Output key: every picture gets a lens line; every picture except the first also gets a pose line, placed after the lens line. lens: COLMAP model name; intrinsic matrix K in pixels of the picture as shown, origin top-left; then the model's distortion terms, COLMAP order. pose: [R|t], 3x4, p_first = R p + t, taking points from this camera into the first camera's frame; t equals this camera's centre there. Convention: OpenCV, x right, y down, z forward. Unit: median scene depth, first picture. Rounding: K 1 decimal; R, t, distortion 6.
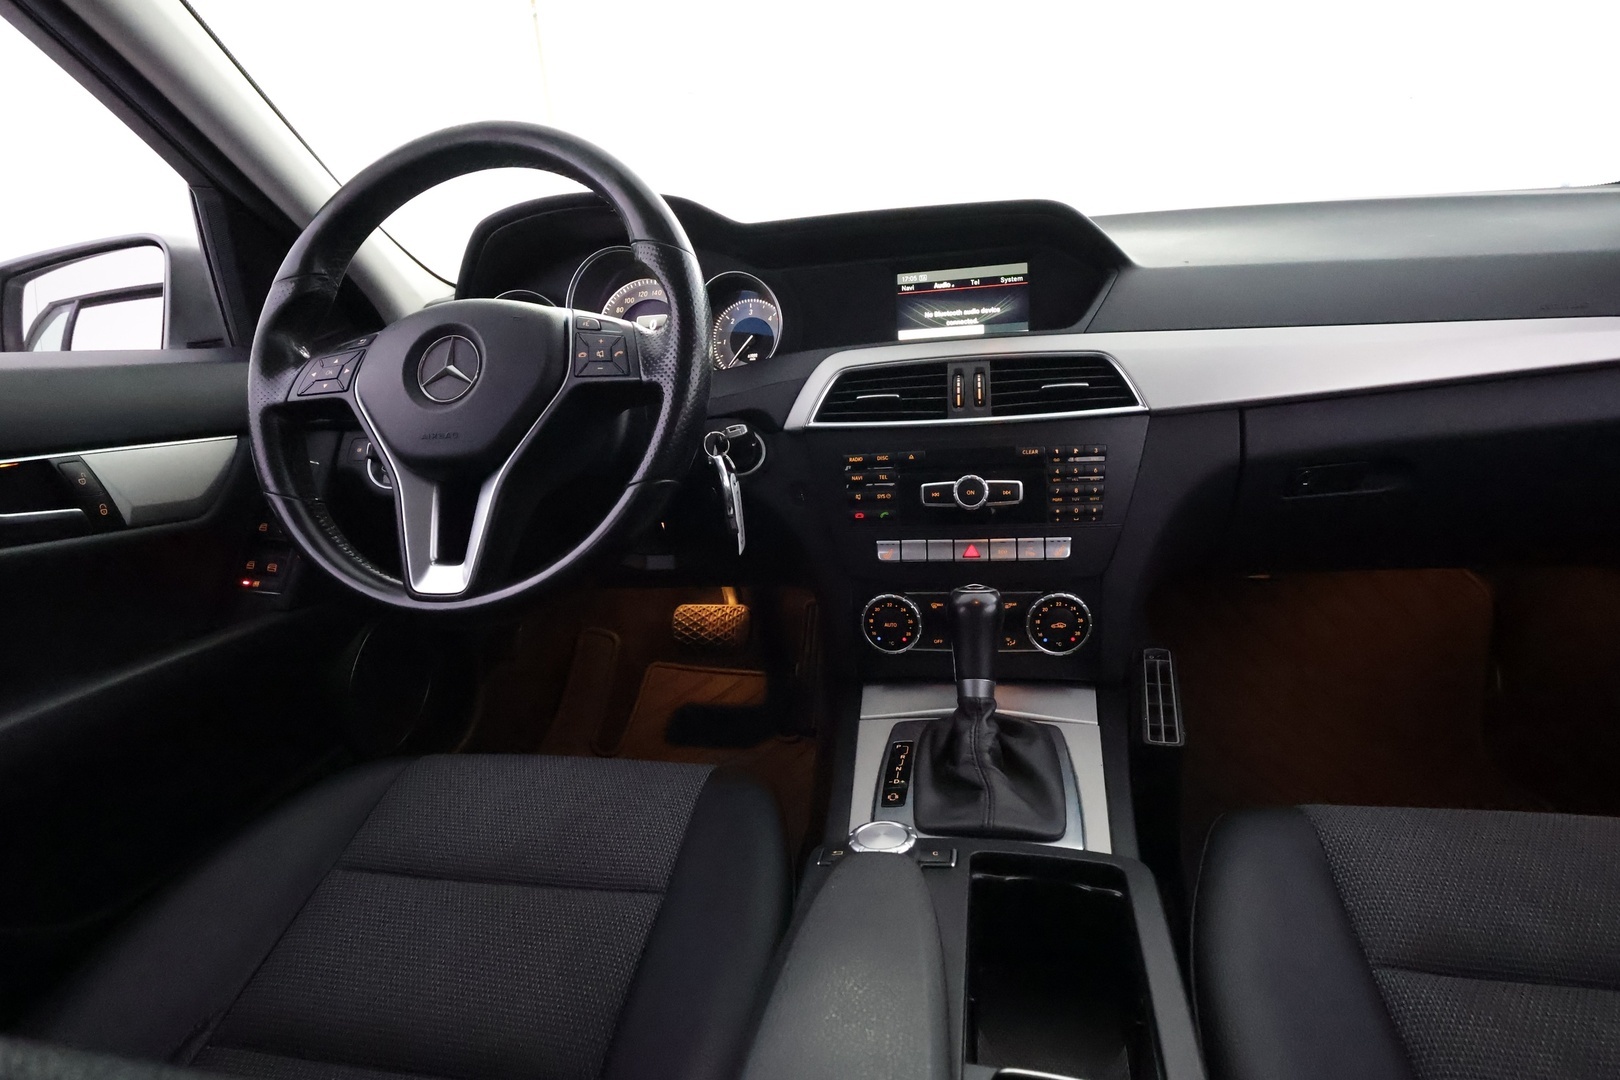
lens RADIAL K [[817.8, 0, 810.0], [0, 817.8, 540.0], [0, 0, 1]] dist [-0.000872, 0.000482]
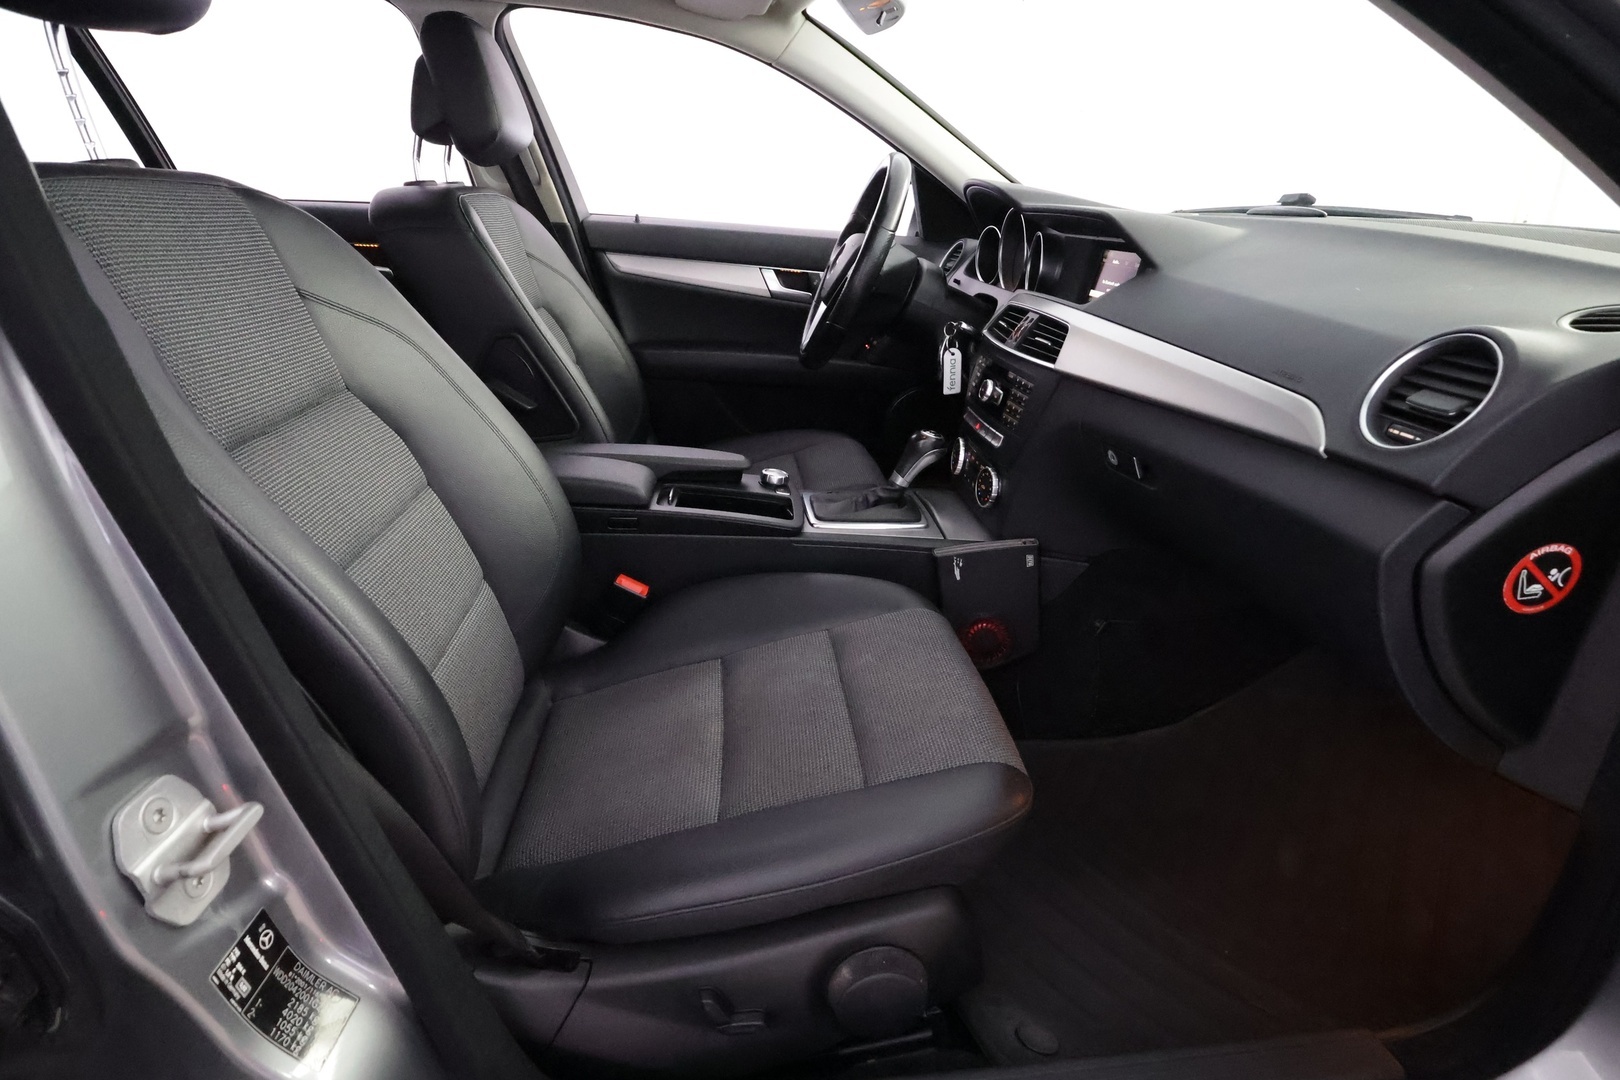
lens RADIAL K [[817.8, 0, 810.0], [0, 817.8, 540.0], [0, 0, 1]] dist [-0.000872, 0.000482]
pose [[0.296372, 0.448510, -0.843210, 1.583180], [-0.317373, 0.878953, 0.355972, -0.261729], [0.900799, 0.162112, 0.402842, 0.074808]]
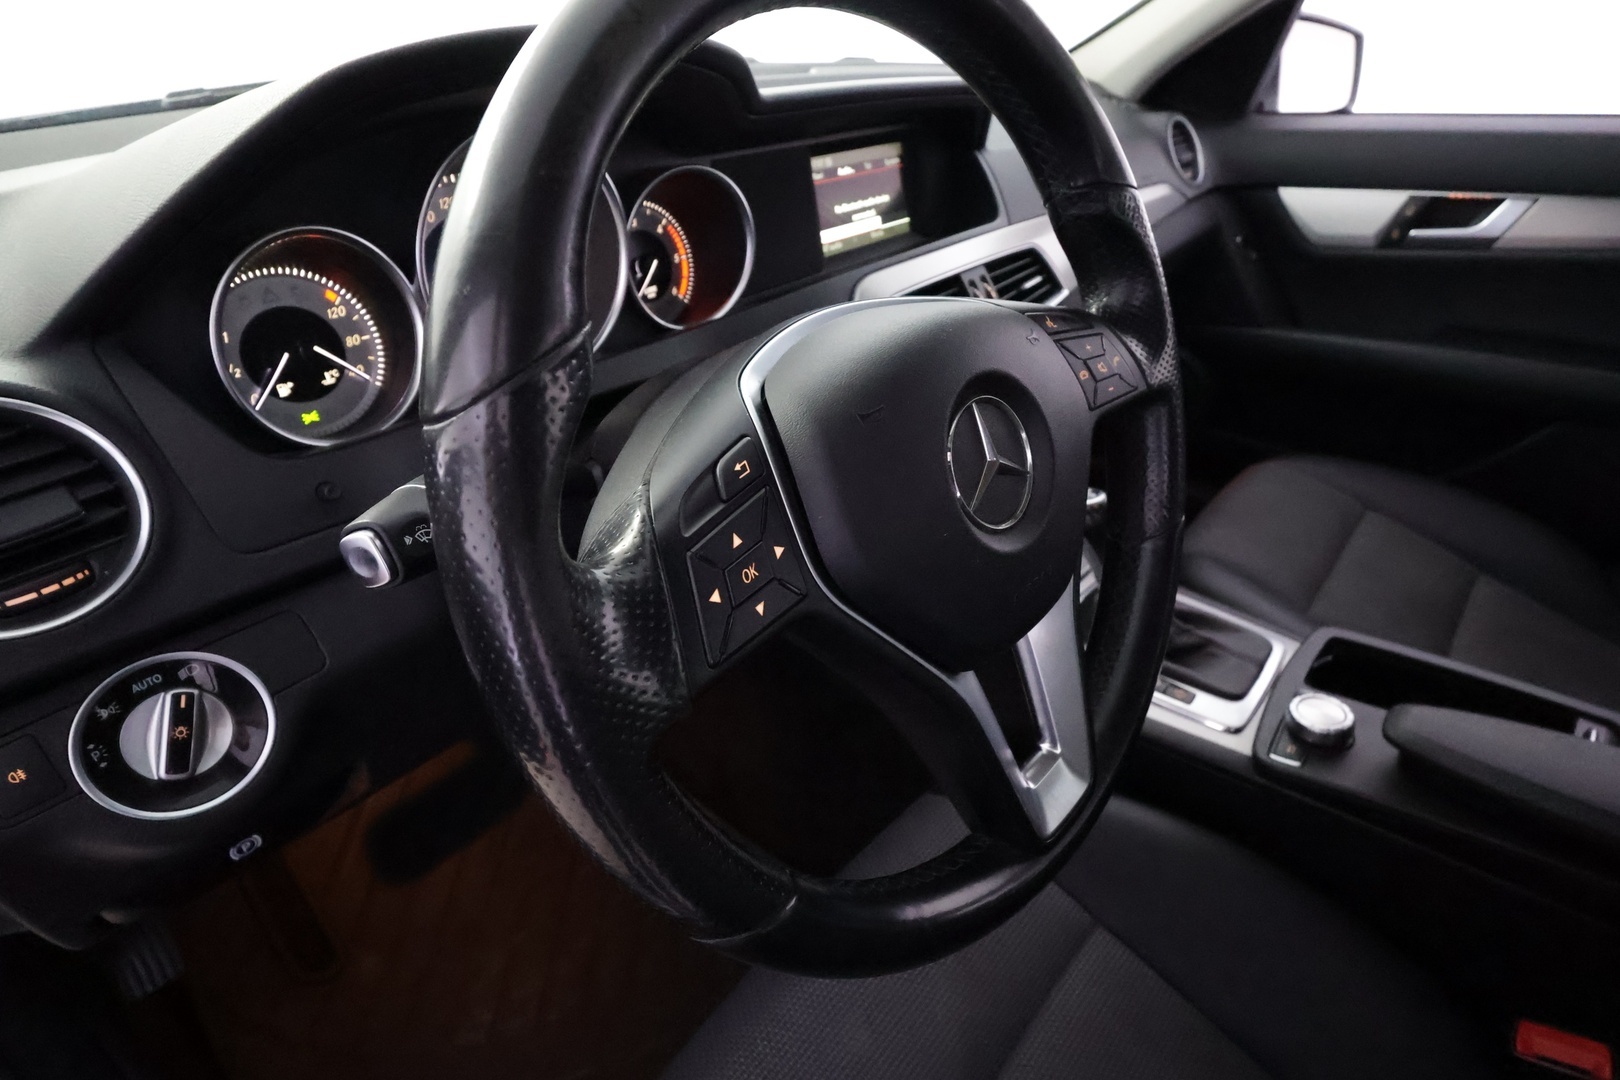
lens RADIAL K [[828.2, 0, 810.0], [0, 828.2, 540.0], [0, 0, 1]] dist [0.000104, 0.000218]
pose [[0.484810, -0.402045, 0.776736, -0.764843], [0.211054, 0.915618, 0.342200, -0.303923], [-0.848773, -0.001969, 0.528753, 0.672077]]
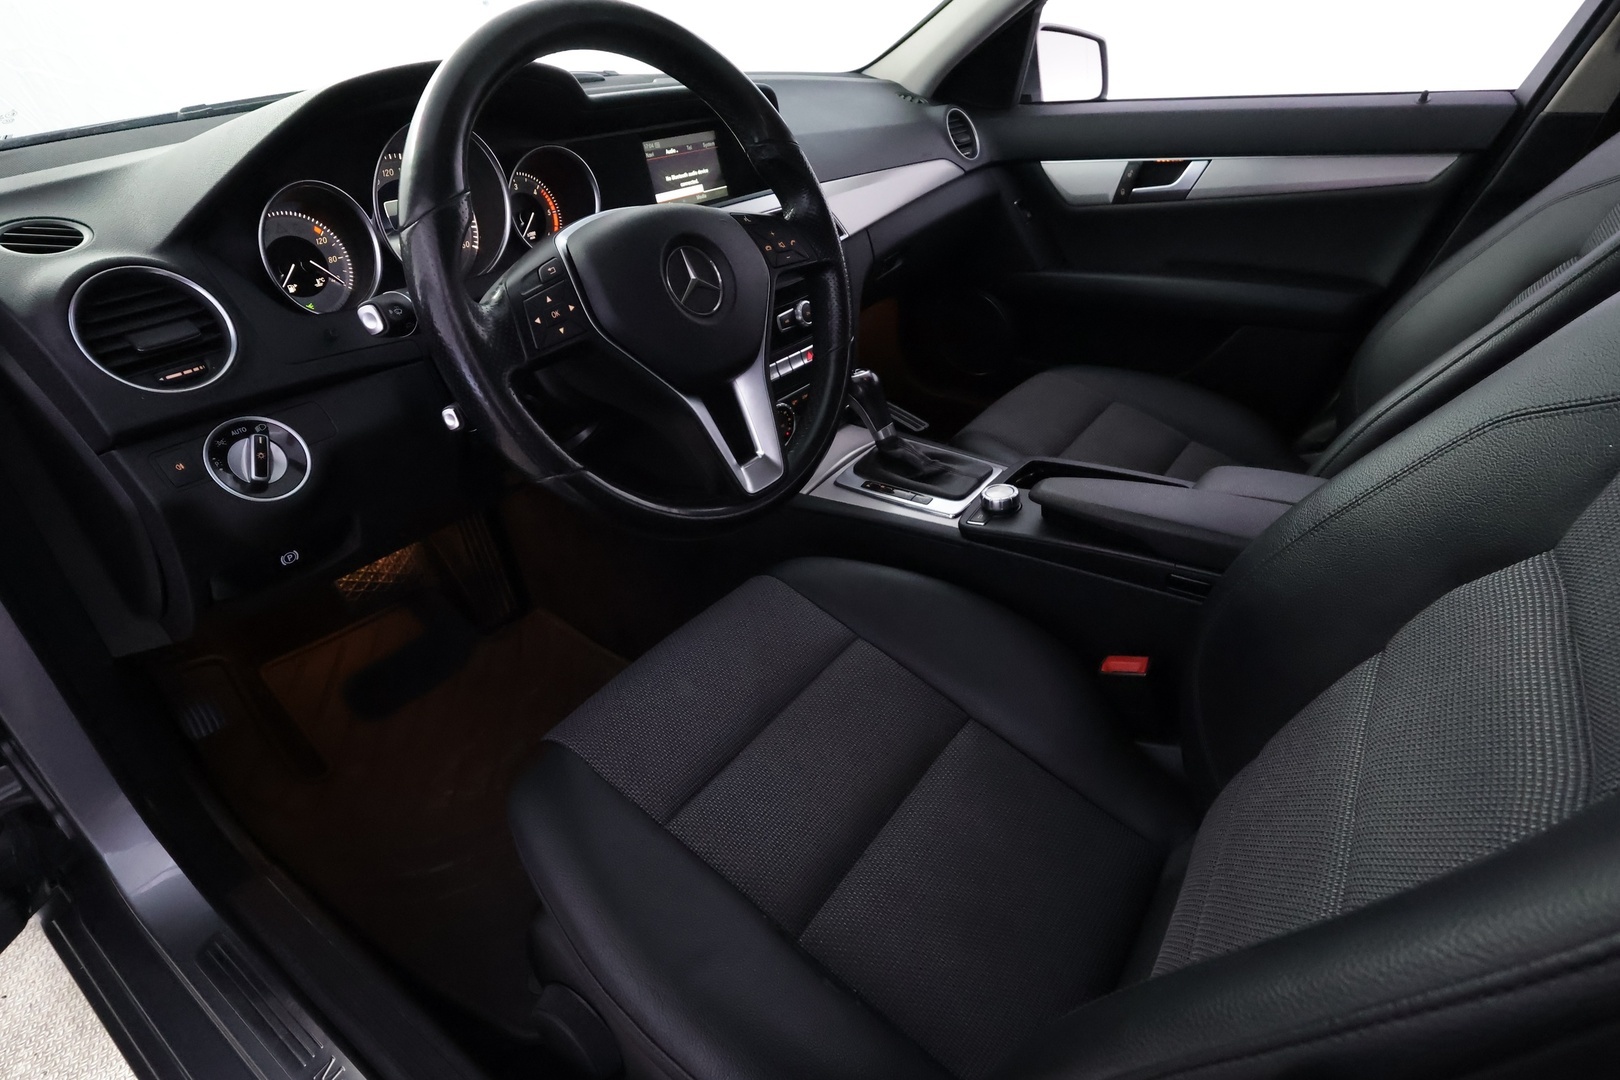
lens RADIAL K [[836.1, 0, 816.7], [0, 836.1, 538.6], [0, 0, 1]] dist [0.002549, 0.001300]
pose [[0.401911, -0.421712, 0.812790, -1.116997], [0.248227, 0.904576, 0.346591, -0.198854], [-0.881392, 0.062458, 0.468239, 0.329282]]
